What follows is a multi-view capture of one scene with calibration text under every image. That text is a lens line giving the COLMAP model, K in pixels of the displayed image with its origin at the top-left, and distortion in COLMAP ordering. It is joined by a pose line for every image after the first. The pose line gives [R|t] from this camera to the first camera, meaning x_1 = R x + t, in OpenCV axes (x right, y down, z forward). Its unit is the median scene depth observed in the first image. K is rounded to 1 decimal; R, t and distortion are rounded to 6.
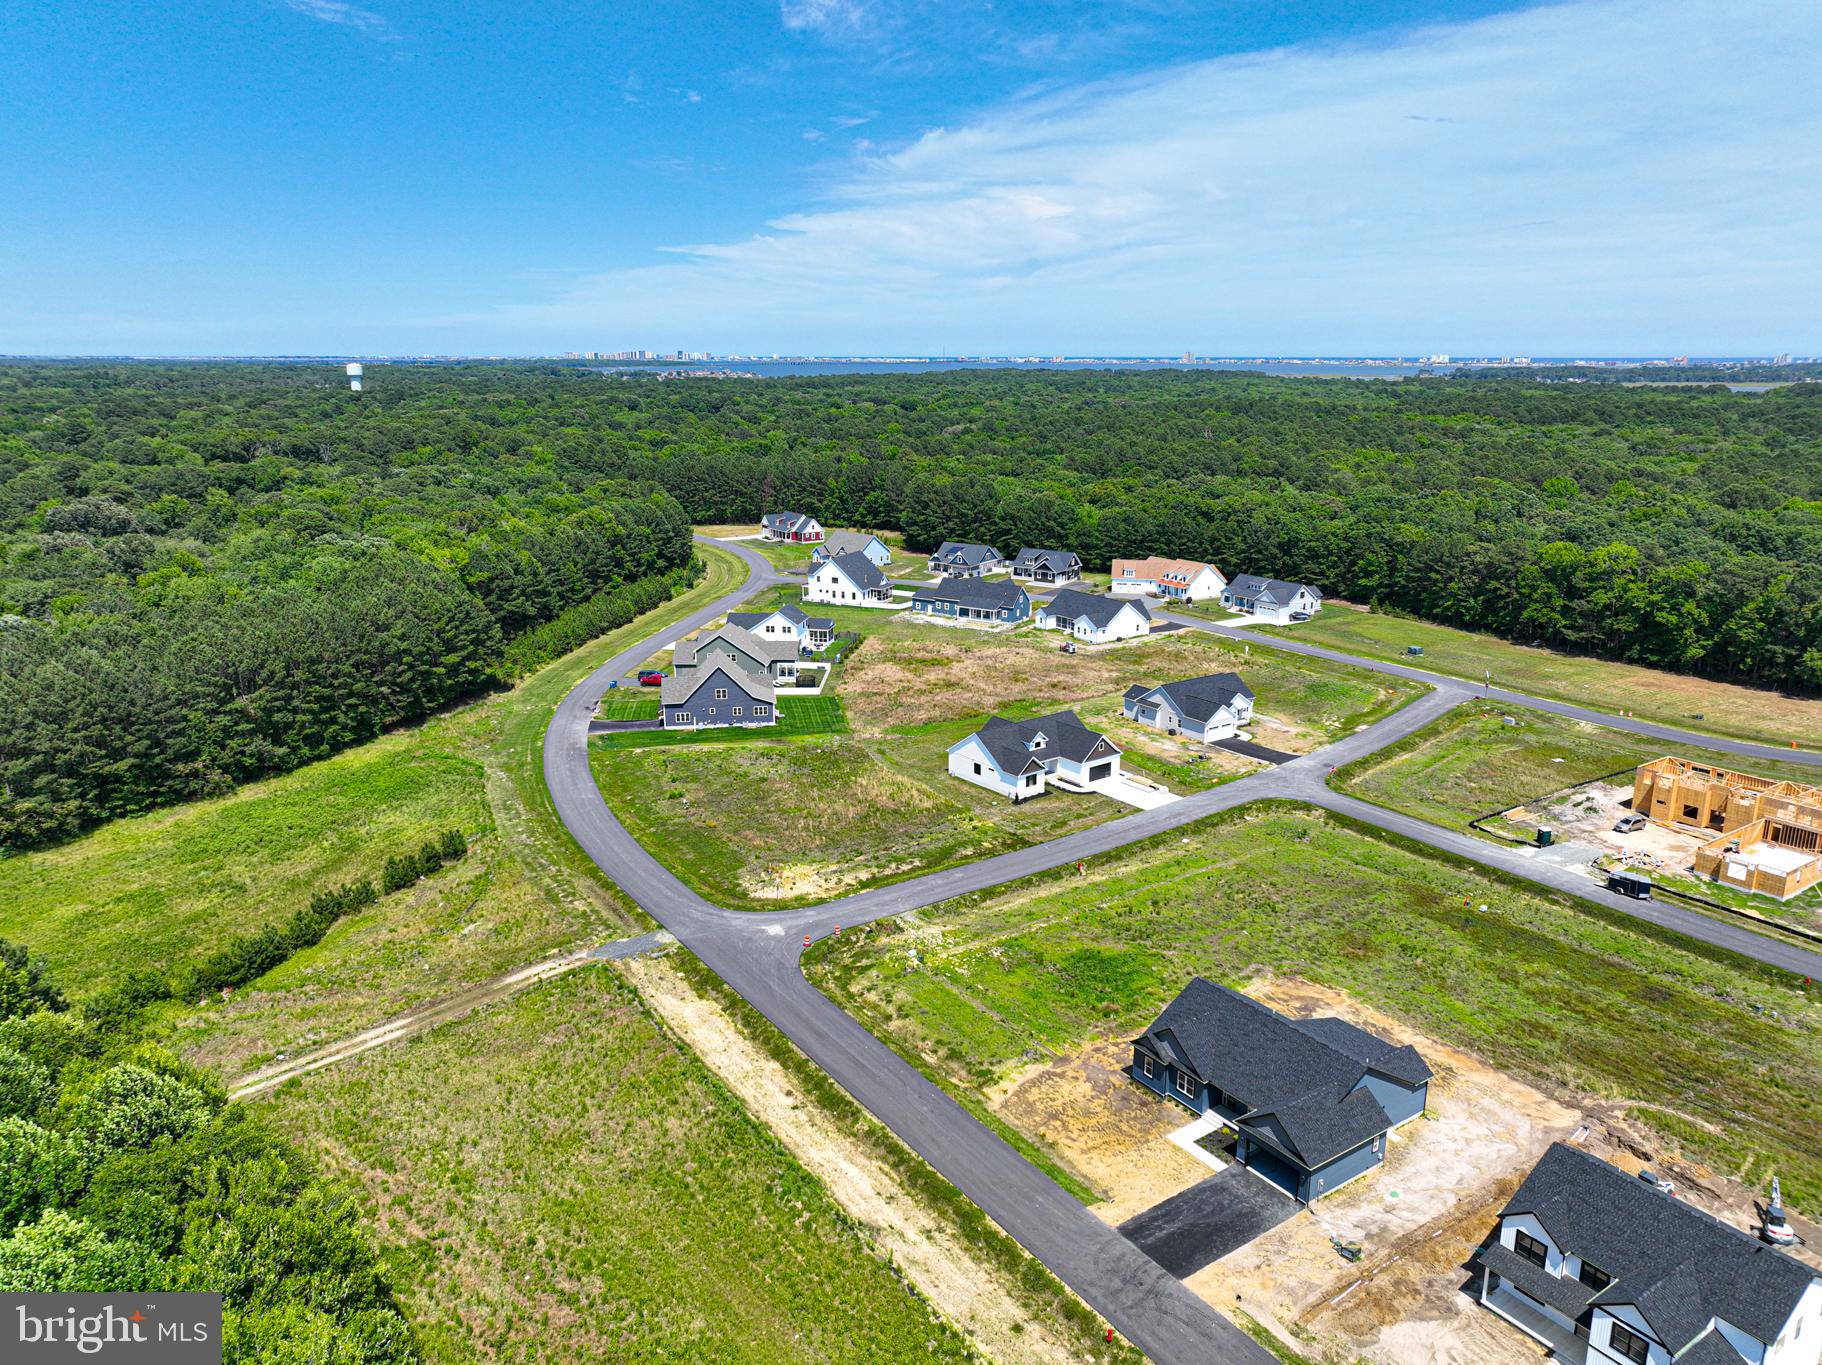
lens RADIAL K [[1280.7, 0, 911.0], [0, 1280.7, 682.5], [0, 0, 1]] dist [-0.000190, 0.013545]
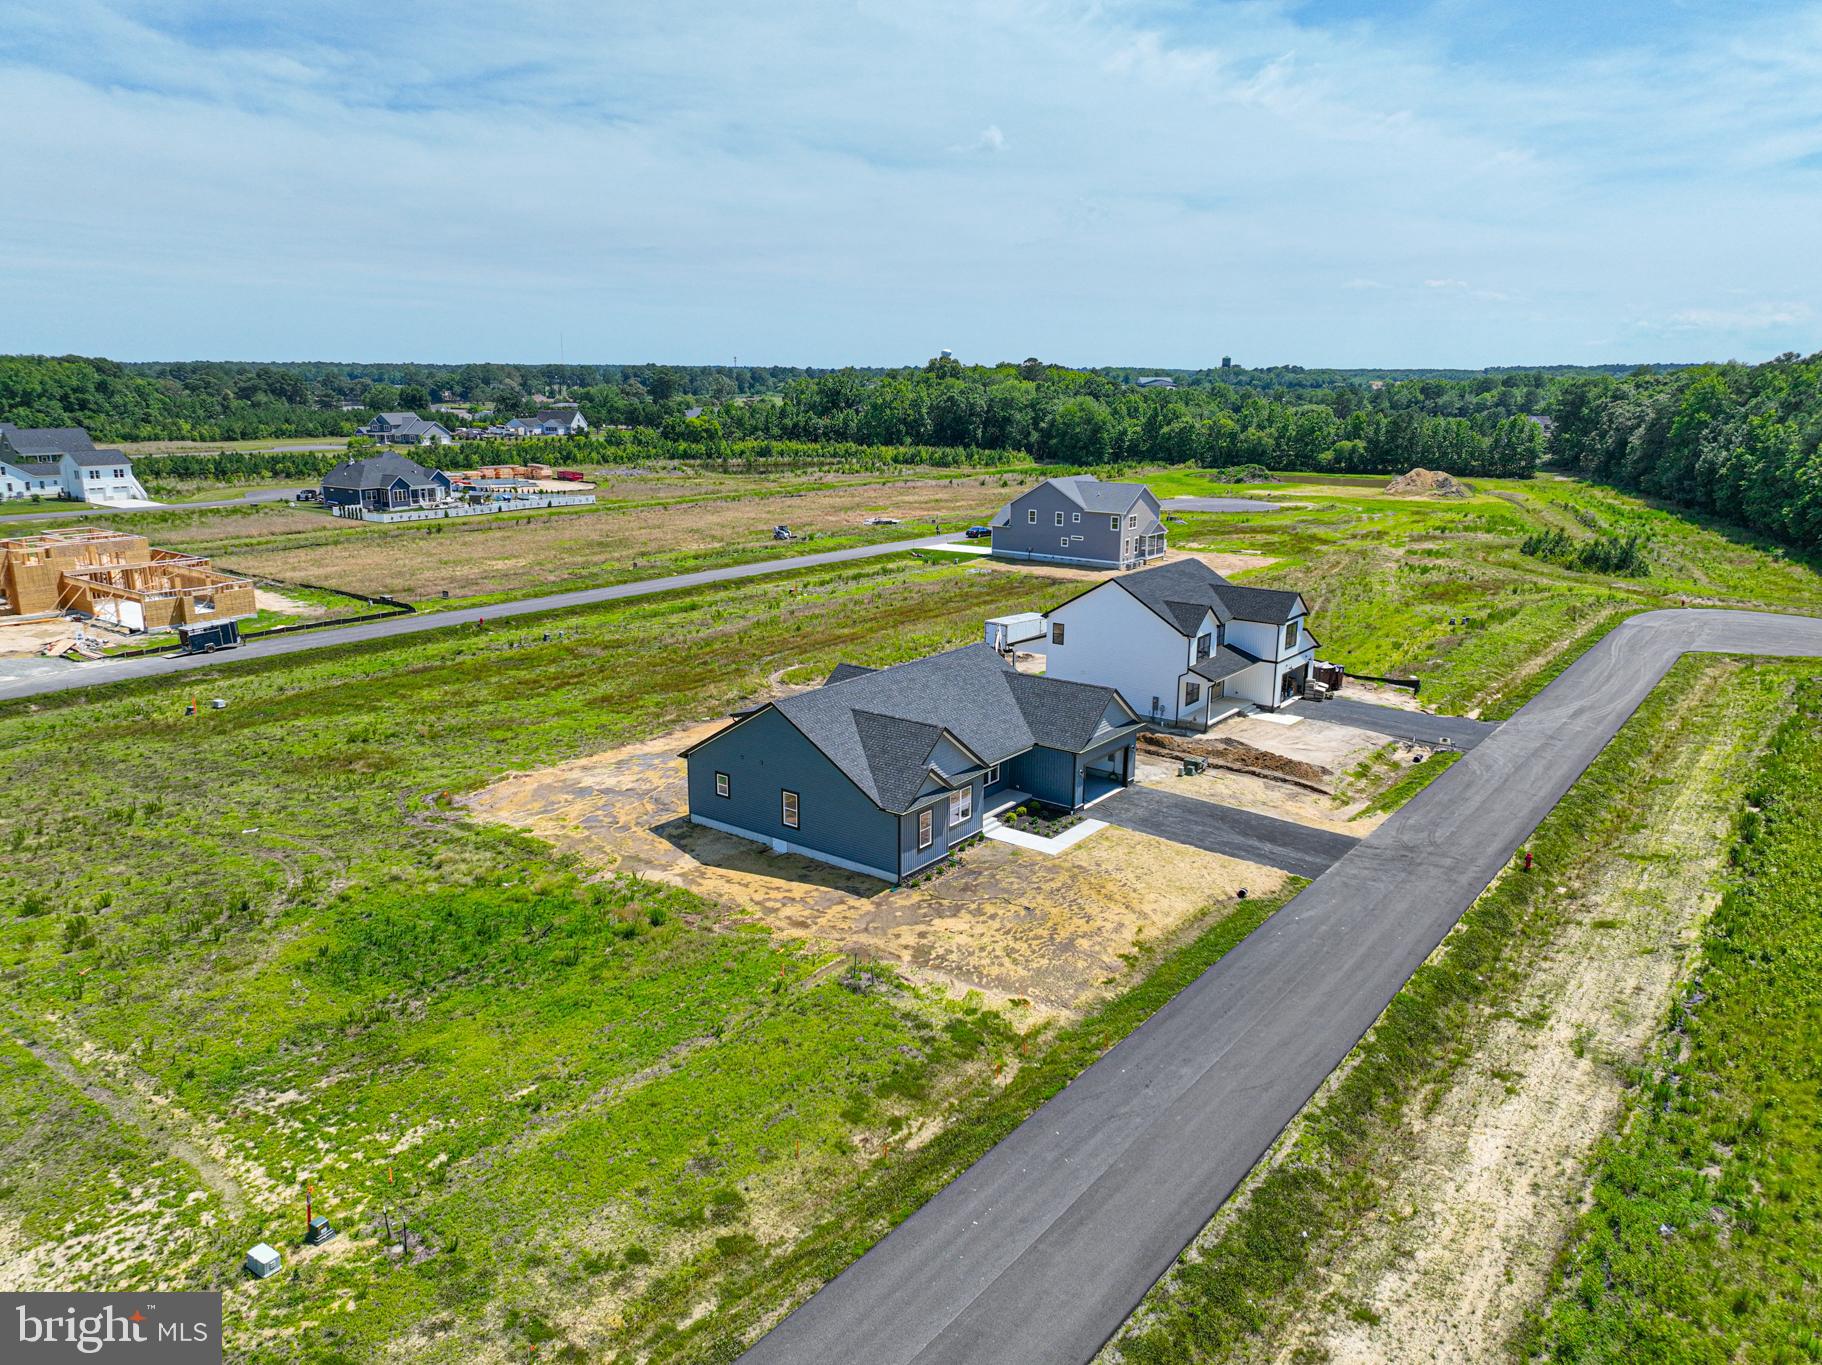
lens RADIAL K [[1280.7, 0, 911.0], [0, 1280.7, 682.5], [0, 0, 1]] dist [-0.000190, 0.013545]
pose [[-0.318884, -0.223821, 0.920987, -0.205947], [0.232771, 0.923462, 0.305018, 0.051209], [-0.918766, 0.311645, -0.242378, 0.766644]]
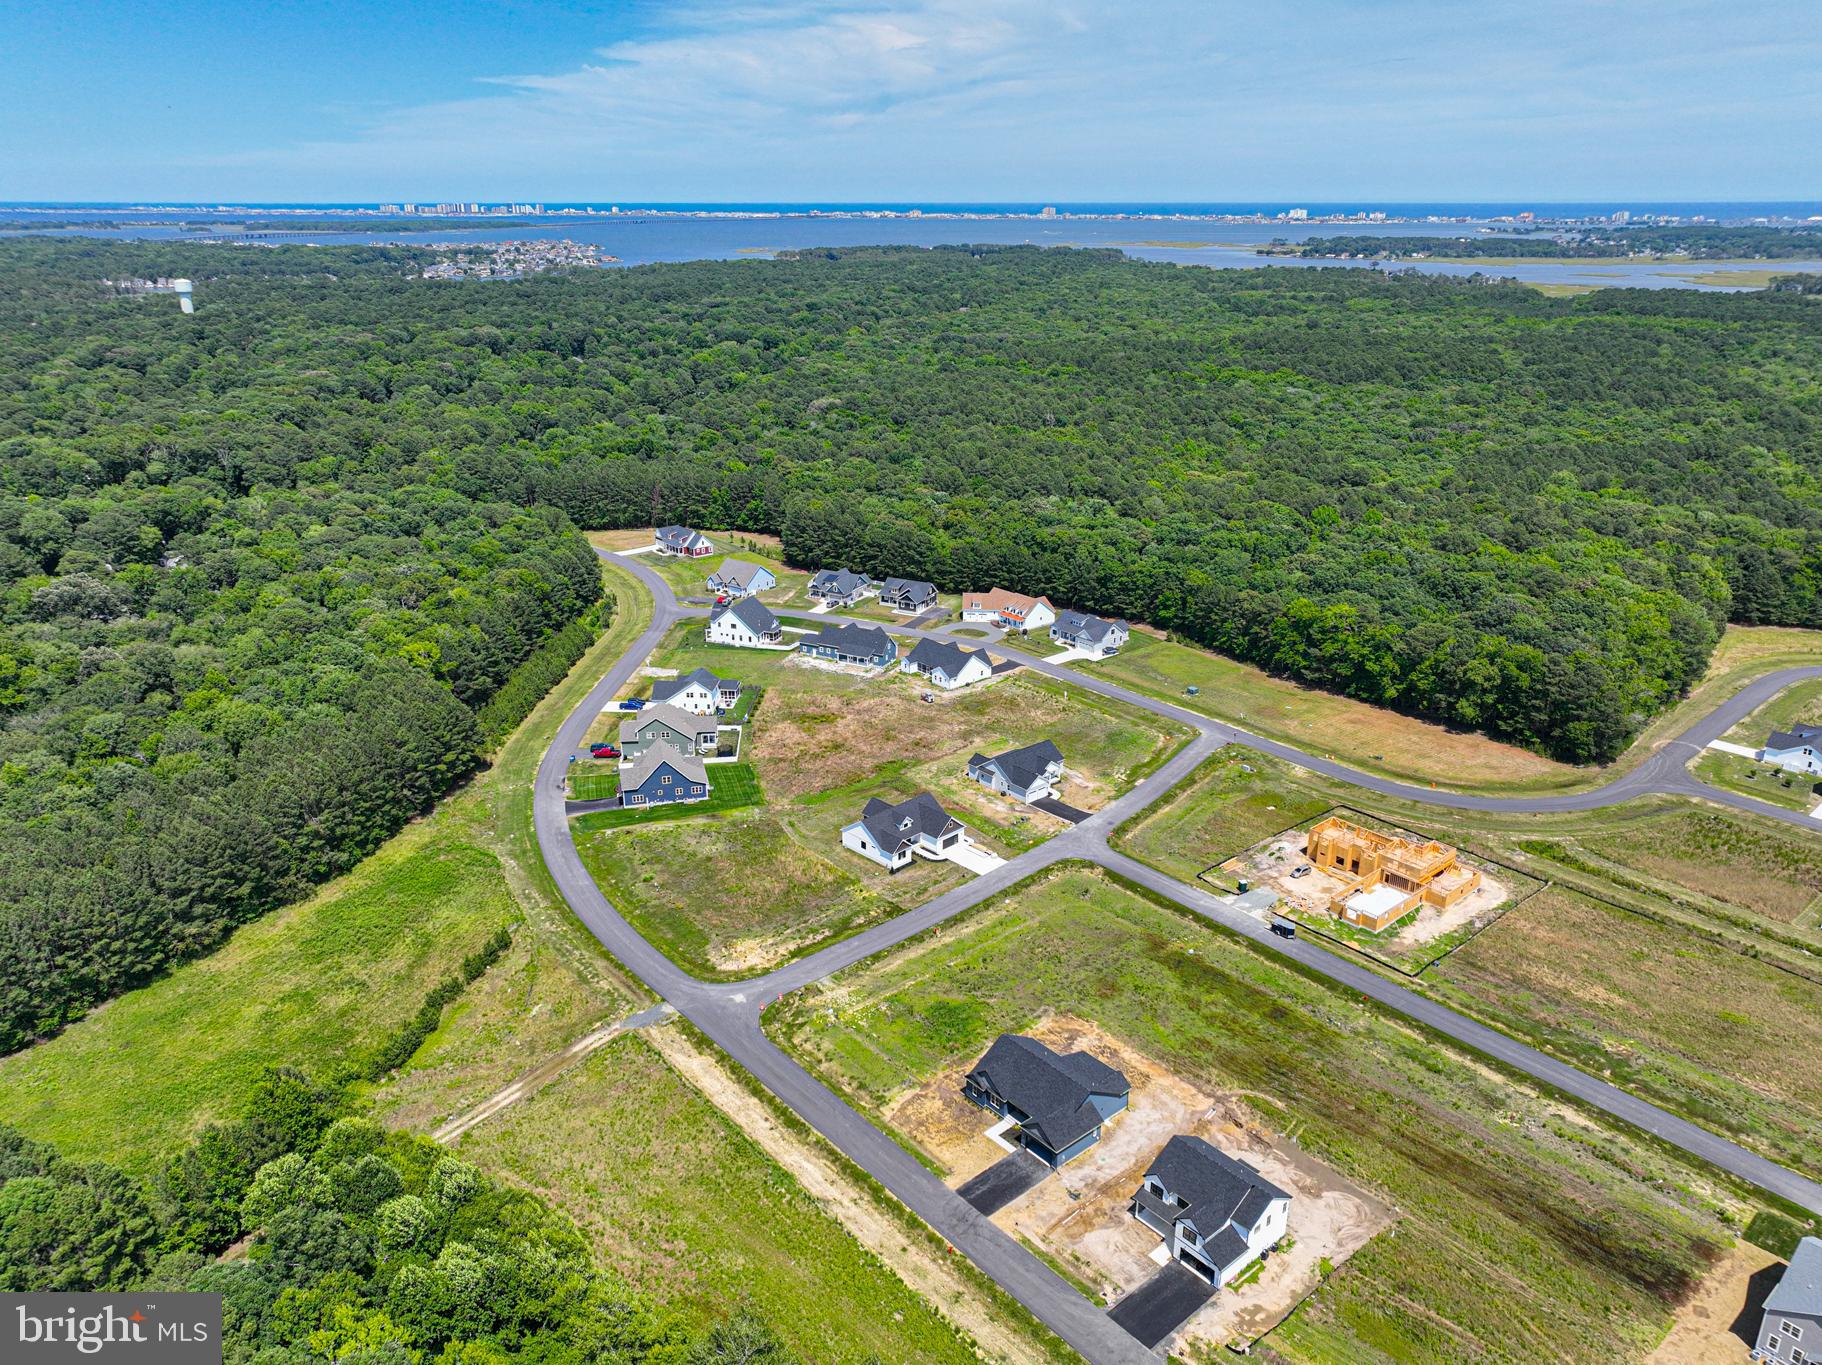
lens RADIAL K [[1315.6, 0, 911.0], [0, 1315.6, 682.5], [0, 0, 1]] dist [0.006344, -0.001525]
pose [[0.994163, -0.039131, 0.100546, -0.039873], [0.028529, 0.994084, 0.104798, -0.301044], [-0.104052, -0.101318, 0.989398, -0.479772]]
